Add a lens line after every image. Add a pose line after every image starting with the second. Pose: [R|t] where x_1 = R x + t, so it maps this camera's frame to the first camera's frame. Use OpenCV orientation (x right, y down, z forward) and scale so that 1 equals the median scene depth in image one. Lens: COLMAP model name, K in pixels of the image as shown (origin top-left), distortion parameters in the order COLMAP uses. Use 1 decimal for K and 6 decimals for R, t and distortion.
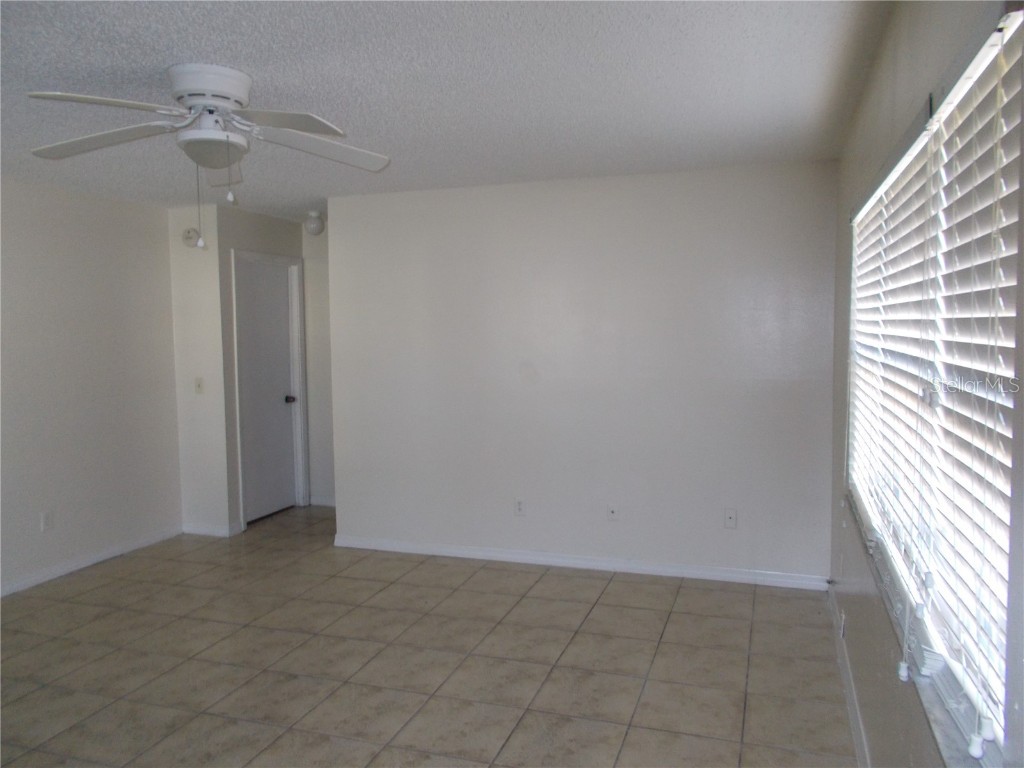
lens RADIAL K [[783.1, 0, 514.8], [0, 783.1, 384.4], [0, 0, 1]] dist [0.003310, -0.001087]
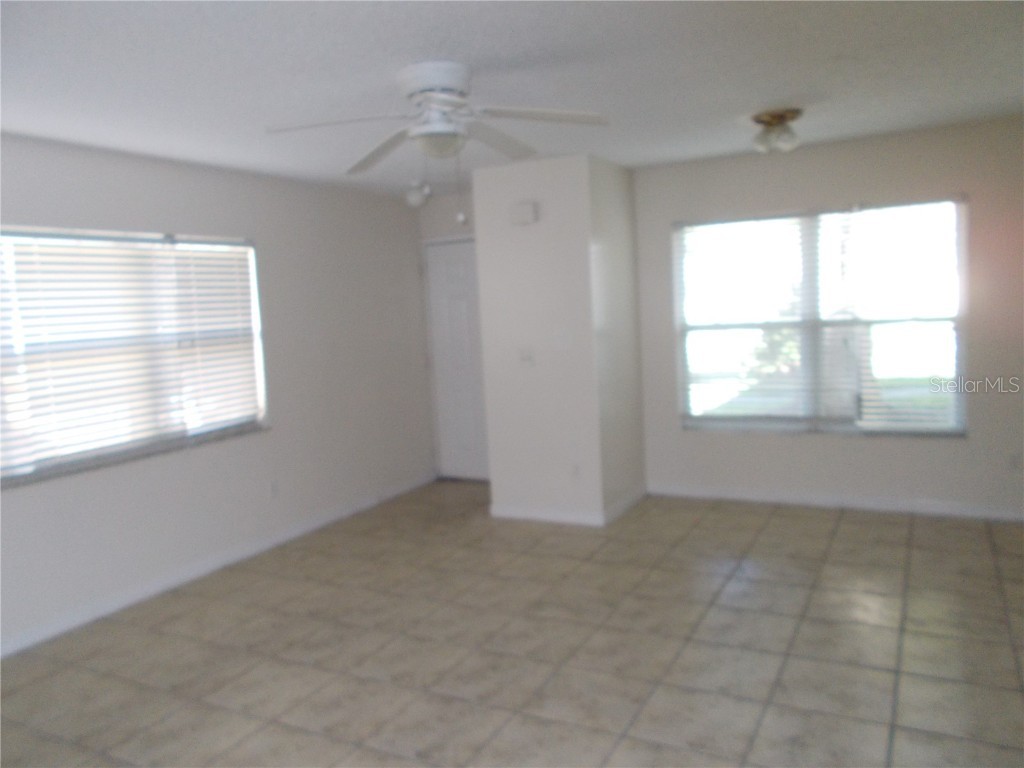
lens RADIAL K [[783.1, 0, 506.4], [0, 783.1, 388.6], [0, 0, 1]] dist [0.003310, -0.001087]
pose [[-0.981657, 0.045941, 0.185035, -0.534131], [0.080508, 0.979645, 0.183886, -0.116748], [-0.172821, 0.195410, -0.965374, 1.692003]]
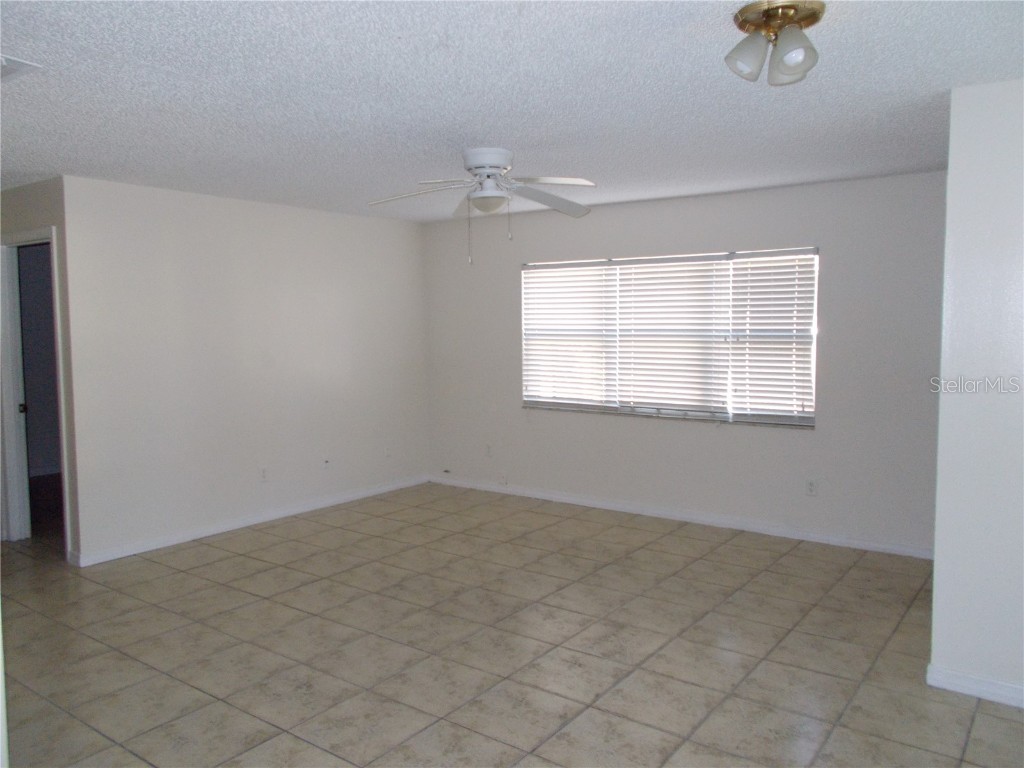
lens RADIAL K [[783.1, 0, 508.6], [0, 783.1, 382.3], [0, 0, 1]] dist [0.003310, -0.001087]
pose [[0.315729, -0.065055, 0.946617, -1.466275], [0.076579, 0.996139, 0.042917, -0.005627], [-0.945754, 0.058941, 0.319492, 0.398453]]
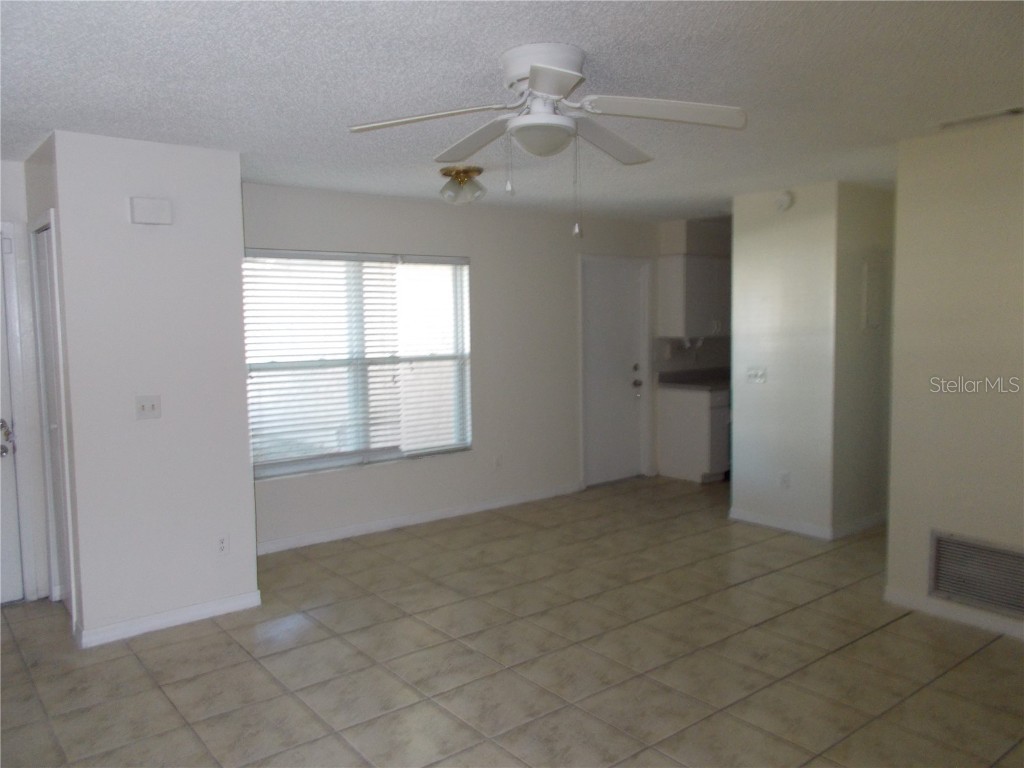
lens RADIAL K [[783.1, 0, 508.0], [0, 783.1, 378.9], [0, 0, 1]] dist [0.003310, -0.001087]
pose [[-0.549241, 0.079435, -0.831880, 0.370969], [-0.047883, 0.990845, 0.126229, -0.095350], [0.834291, 0.109163, -0.540409, 1.210919]]
